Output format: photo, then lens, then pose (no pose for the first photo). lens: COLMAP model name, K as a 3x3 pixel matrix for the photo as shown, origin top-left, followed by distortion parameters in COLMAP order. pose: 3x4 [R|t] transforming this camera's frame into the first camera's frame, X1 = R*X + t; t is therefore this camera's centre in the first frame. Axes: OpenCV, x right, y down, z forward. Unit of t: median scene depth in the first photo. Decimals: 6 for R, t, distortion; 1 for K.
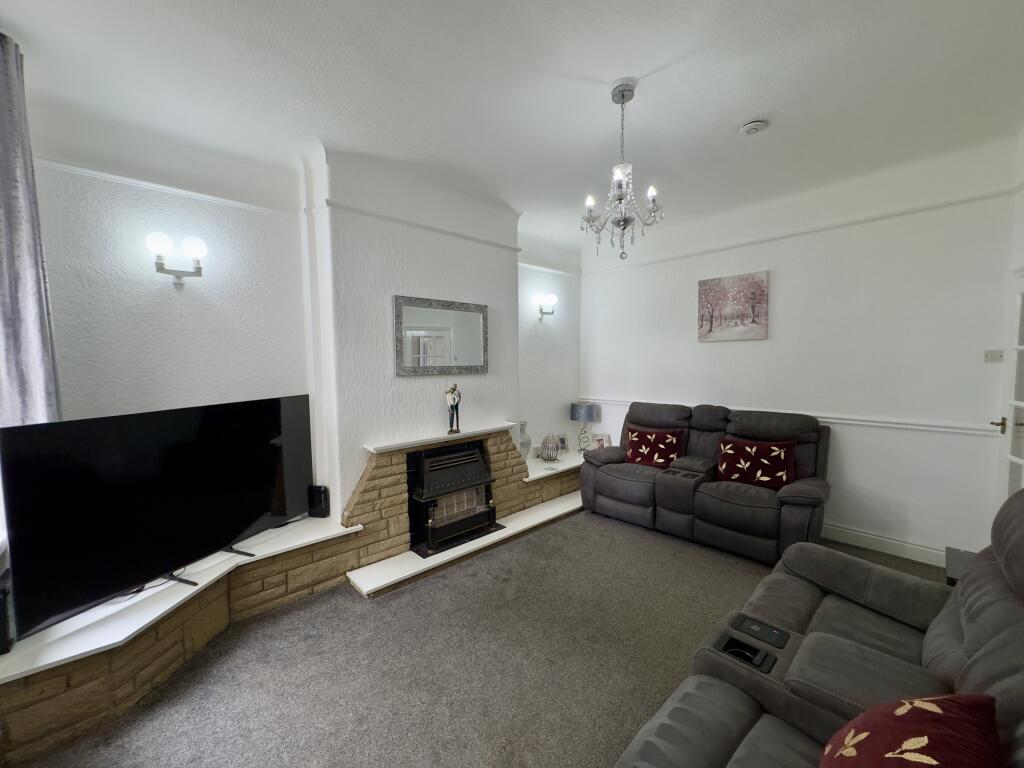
lens RADIAL K [[408.4, 0, 511.5], [0, 408.4, 377.6], [0, 0, 1]] dist [-0.000725, -0.000044]
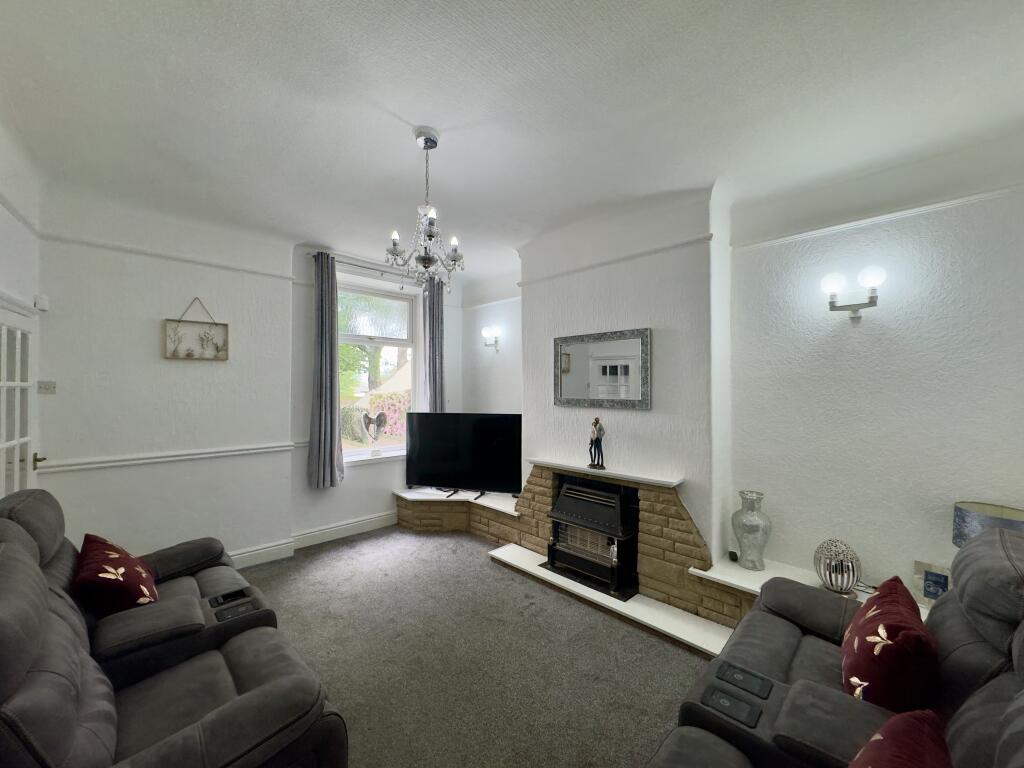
lens RADIAL K [[405.6, 0, 512.0], [0, 405.6, 384.0], [0, 0, 1]] dist [0.000086, -0.000011]
pose [[0.030800, -0.009565, -0.999480, 0.818551], [-0.057675, 0.998271, -0.011331, -0.040746], [0.997860, 0.057994, 0.030195, 0.766760]]
